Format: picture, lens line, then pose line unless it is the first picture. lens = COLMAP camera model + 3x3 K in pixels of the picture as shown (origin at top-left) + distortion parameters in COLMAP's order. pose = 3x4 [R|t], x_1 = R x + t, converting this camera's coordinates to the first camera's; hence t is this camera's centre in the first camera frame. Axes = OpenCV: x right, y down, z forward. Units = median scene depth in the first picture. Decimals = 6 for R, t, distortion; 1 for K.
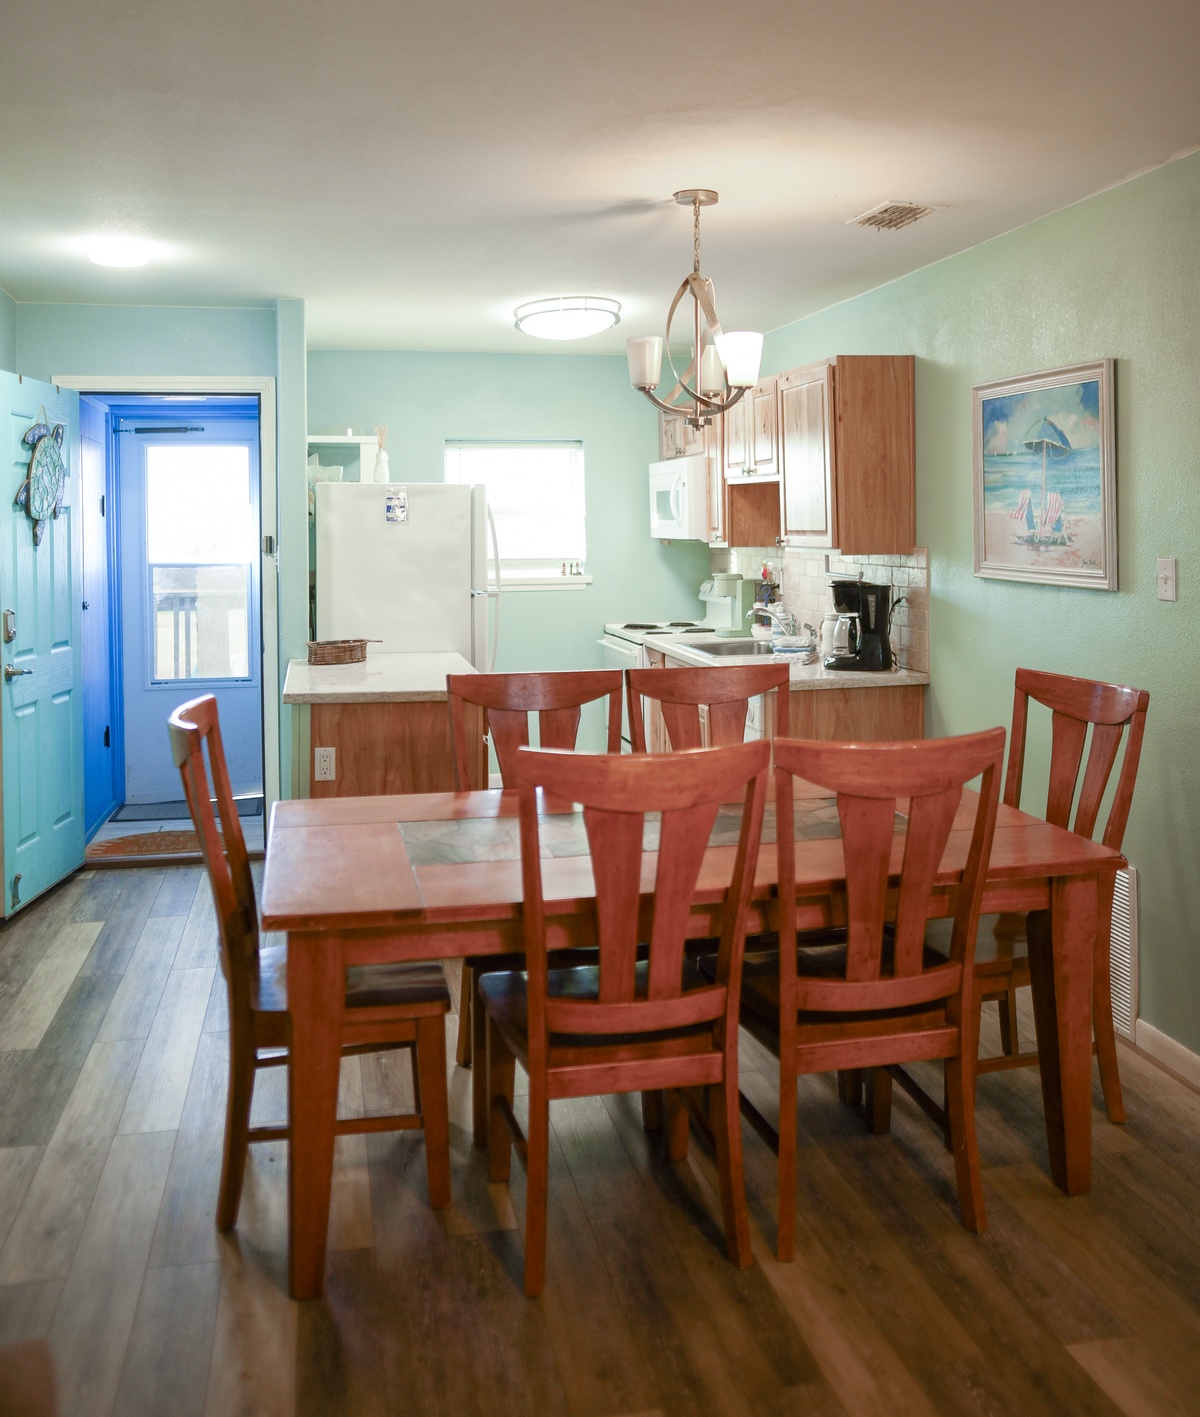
lens RADIAL K [[1288.9, 0, 598.8], [0, 1288.9, 517.9], [0, 0, 1]] dist [-0.056892, 0.056349]
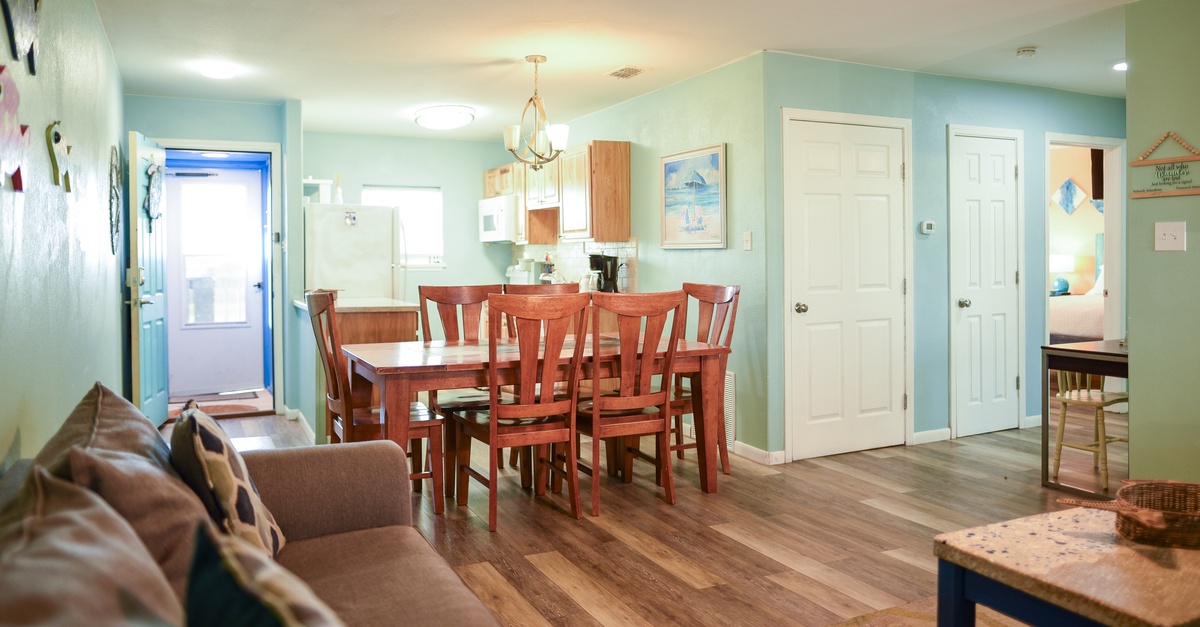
lens RADIAL K [[859.4, 0, 599.6], [0, 859.4, 265.8], [0, 0, 1]] dist [-0.064613, -0.000447]
pose [[0.970347, 0.001938, 0.241708, -0.155012], [-0.003251, 0.999982, 0.005033, 0.075835], [-0.241694, -0.005670, 0.970336, -0.361219]]
